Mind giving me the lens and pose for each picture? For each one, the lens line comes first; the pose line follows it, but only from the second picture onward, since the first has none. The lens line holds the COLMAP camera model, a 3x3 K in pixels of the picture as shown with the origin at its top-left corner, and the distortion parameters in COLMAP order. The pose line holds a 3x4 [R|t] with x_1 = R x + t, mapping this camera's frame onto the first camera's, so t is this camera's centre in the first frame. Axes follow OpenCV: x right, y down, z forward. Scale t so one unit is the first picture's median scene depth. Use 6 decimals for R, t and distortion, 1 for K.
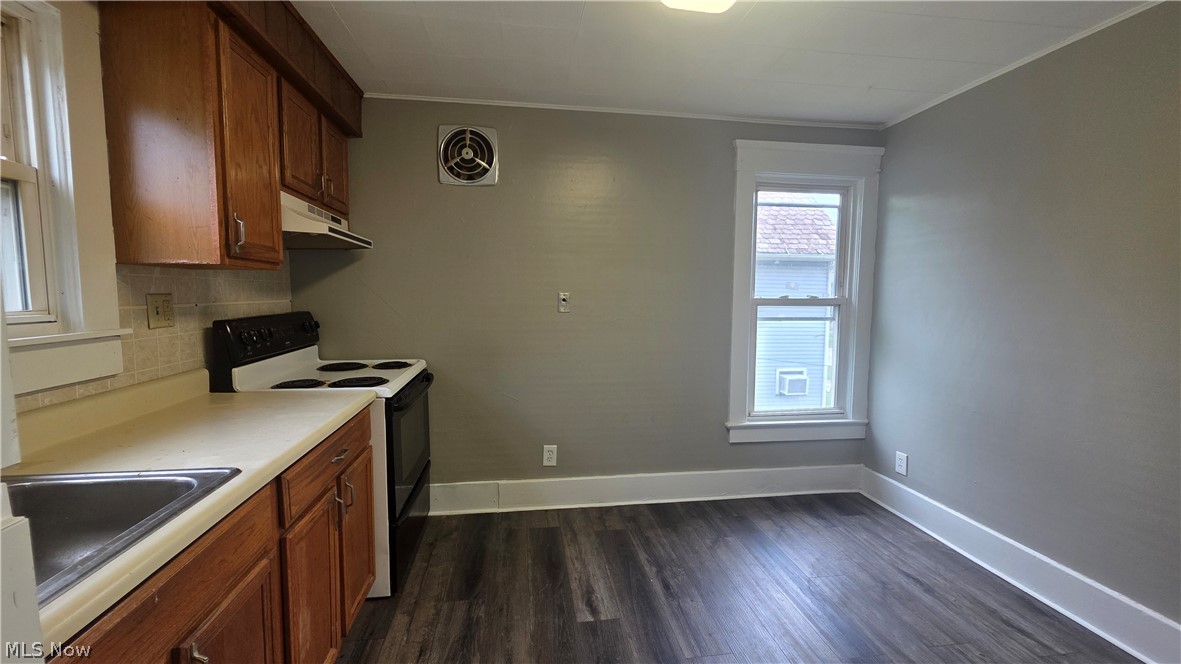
lens RADIAL K [[471.6, 0, 585.8], [0, 471.6, 324.7], [0, 0, 1]] dist [0.002053, 0.000293]
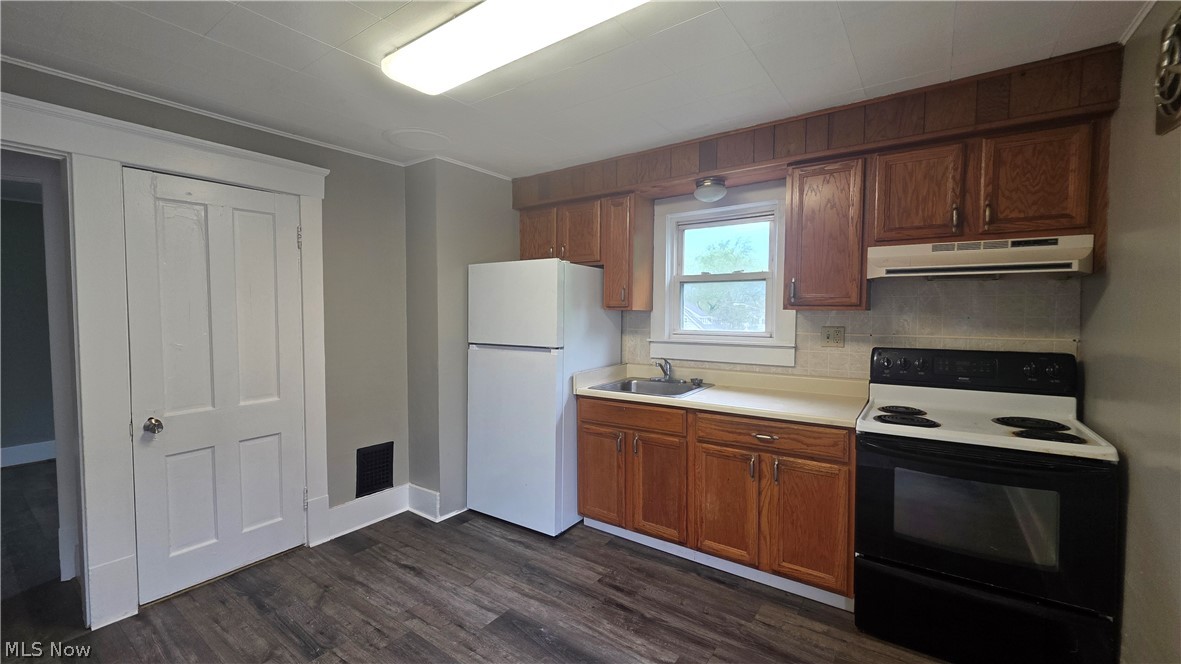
lens RADIAL K [[471.6, 0, 591.2], [0, 471.6, 332.8], [0, 0, 1]] dist [0.002053, 0.000293]
pose [[-0.693468, 0.018946, -0.720238, 0.846525], [-0.061351, 0.994471, 0.085231, -0.127403], [0.717871, 0.103292, -0.688471, 1.473497]]
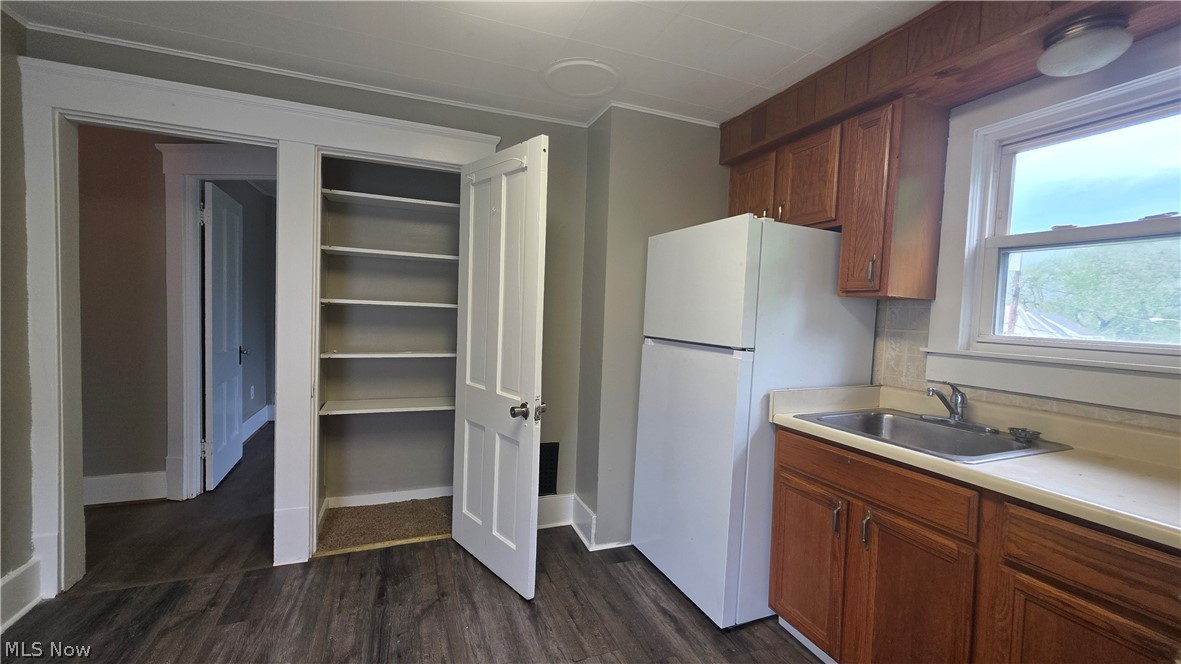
lens RADIAL K [[471.6, 0, 590.5], [0, 471.6, 331.7], [0, 0, 1]] dist [0.002053, 0.000293]
pose [[-0.973127, -0.039011, -0.226941, 0.304618], [-0.065407, 0.991779, 0.109983, -0.060094], [0.220785, 0.121871, -0.967678, 1.221861]]
